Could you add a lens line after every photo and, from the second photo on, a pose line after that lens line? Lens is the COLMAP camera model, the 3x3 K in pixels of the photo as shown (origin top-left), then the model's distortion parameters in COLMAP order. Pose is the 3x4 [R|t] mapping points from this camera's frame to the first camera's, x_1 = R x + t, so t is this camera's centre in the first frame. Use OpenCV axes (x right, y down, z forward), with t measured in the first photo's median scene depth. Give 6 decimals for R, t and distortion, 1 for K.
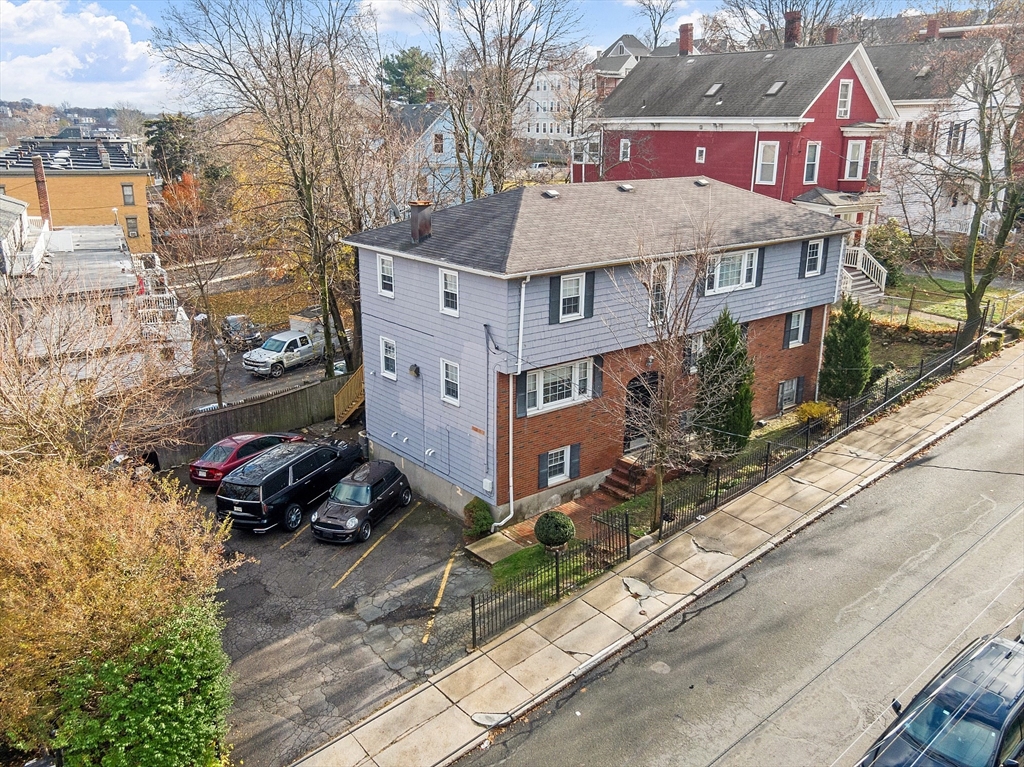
lens RADIAL K [[869.5, 0, 512.2], [0, 869.5, 380.2], [0, 0, 1]] dist [0.043770, -0.041946]
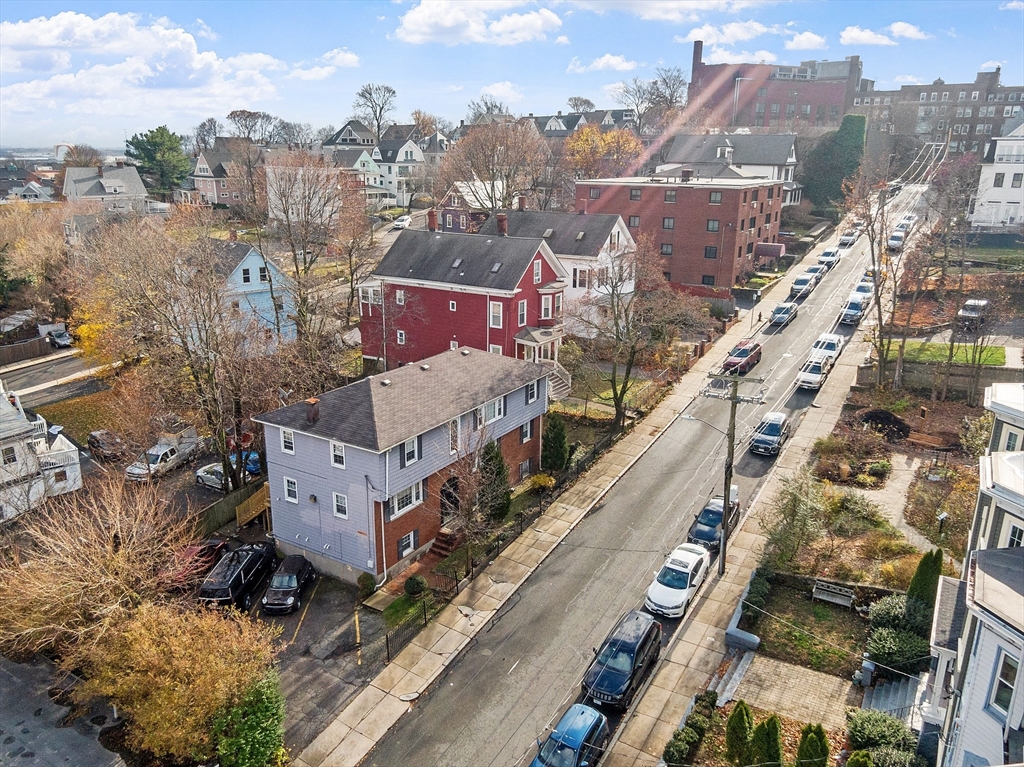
lens RADIAL K [[761.6, 0, 509.0], [0, 761.6, 384.2], [0, 0, 1]] dist [0.027096, -0.017136]
pose [[0.946260, -0.091516, 0.310189, -0.194504], [0.090819, 0.995727, 0.016719, -0.221193], [-0.310393, 0.012350, 0.950528, -0.492463]]
